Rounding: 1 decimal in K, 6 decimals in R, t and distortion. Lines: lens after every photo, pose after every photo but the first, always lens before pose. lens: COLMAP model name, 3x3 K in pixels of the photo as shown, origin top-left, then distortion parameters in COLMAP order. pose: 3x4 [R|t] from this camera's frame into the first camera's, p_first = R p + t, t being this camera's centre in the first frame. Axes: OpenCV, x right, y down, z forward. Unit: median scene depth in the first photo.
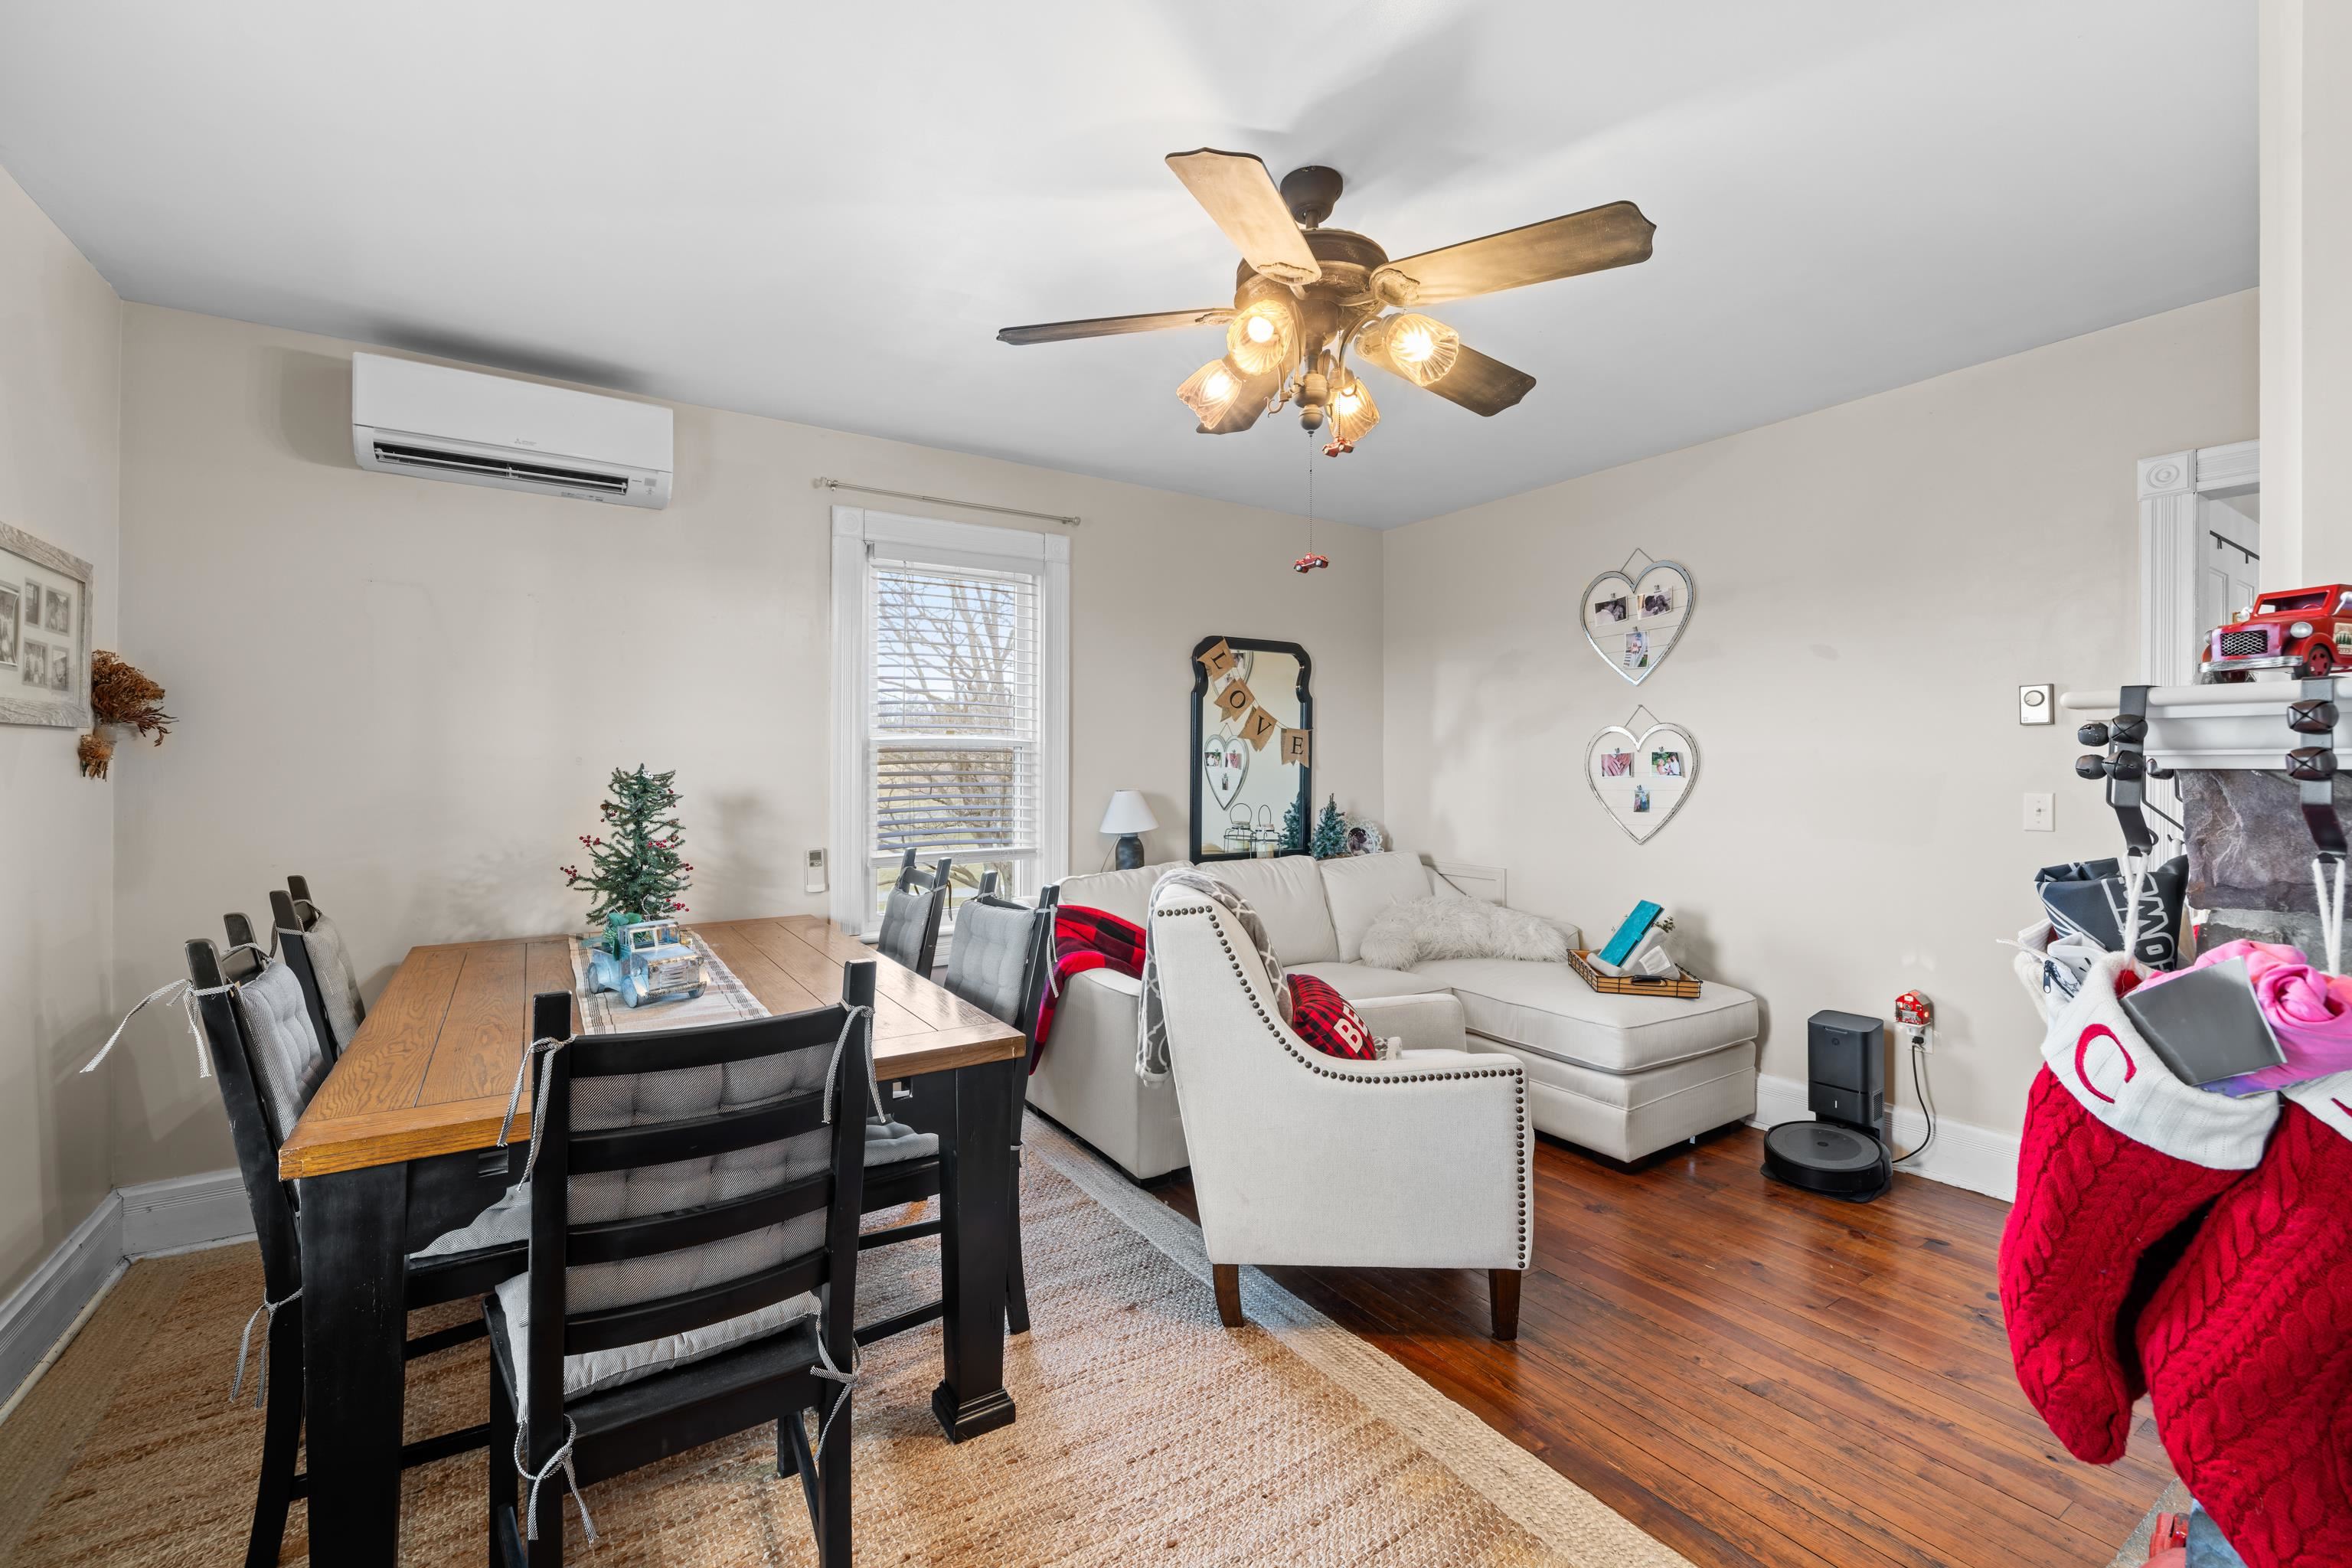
lens RADIAL K [[987.7, 0, 1174.9], [0, 987.7, 774.1], [0, 0, 1]] dist [0.001036, 0.000111]
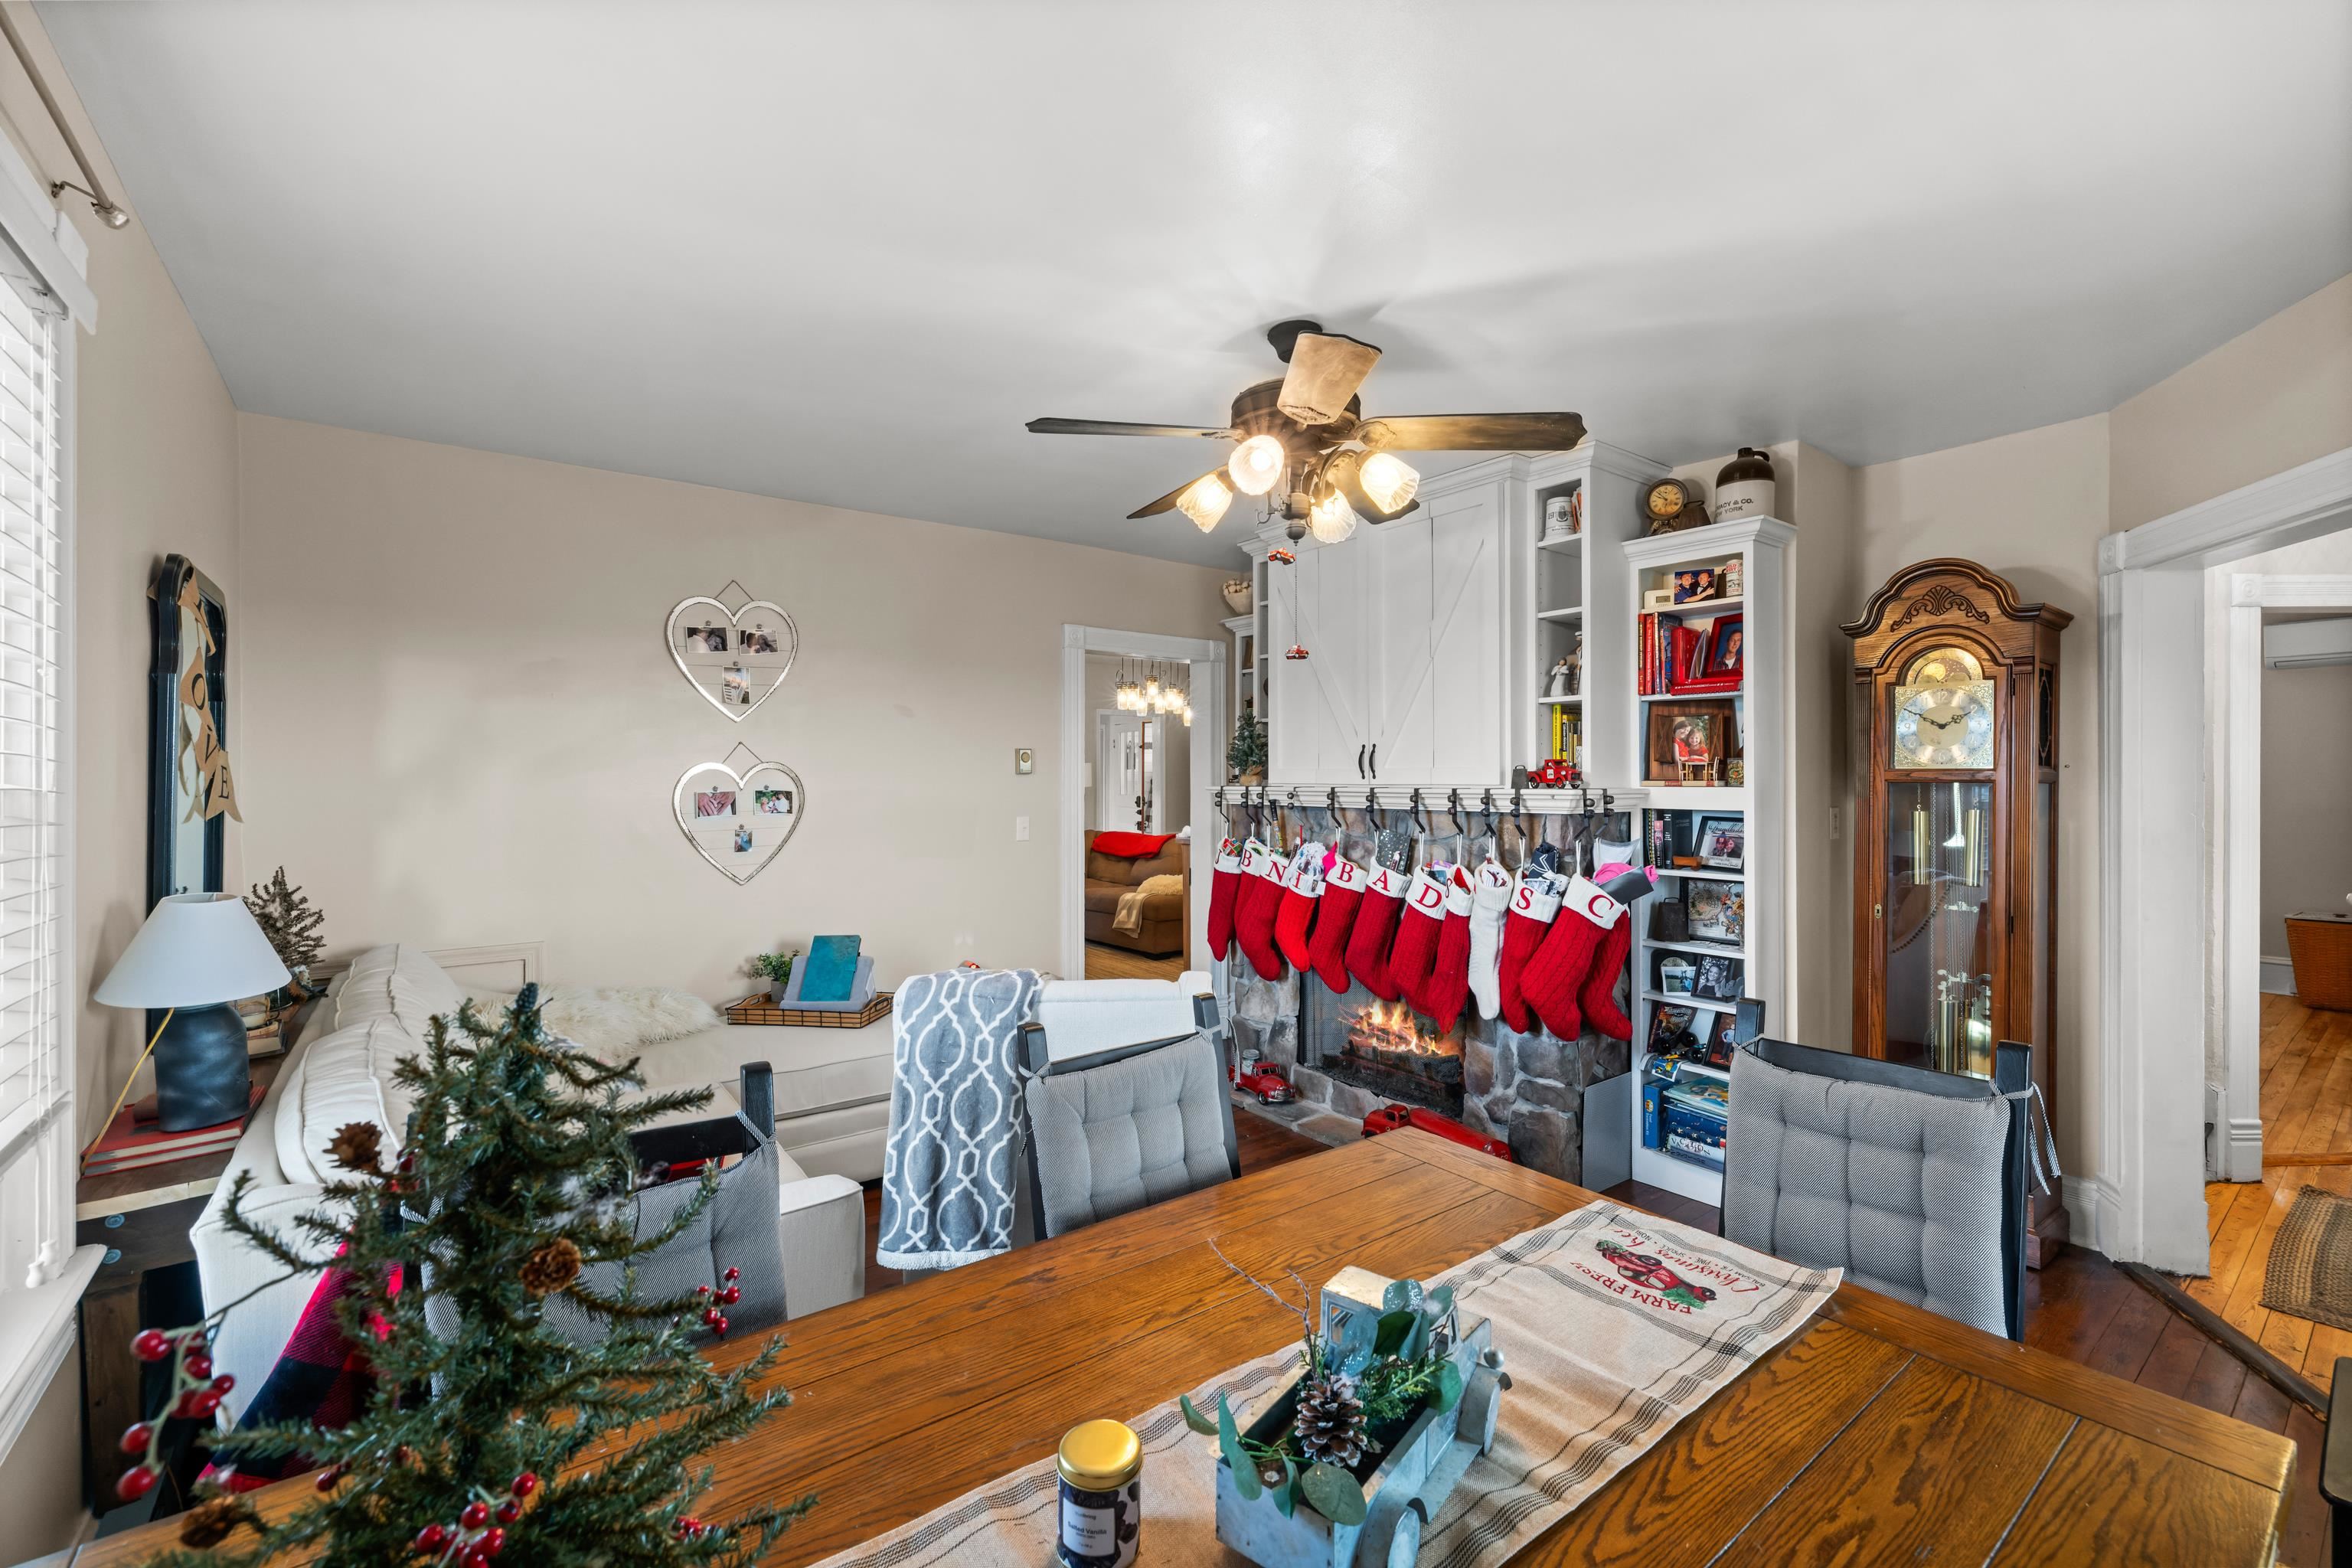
lens RADIAL K [[987.7, 0, 1177.3], [0, 987.7, 778.6], [0, 0, 1]] dist [0.001036, 0.000111]
pose [[-0.076032, -0.002472, 0.997102, -0.540135], [0.007332, 0.999969, 0.003039, -0.033990], [-0.997078, 0.007542, -0.076011, 0.647172]]
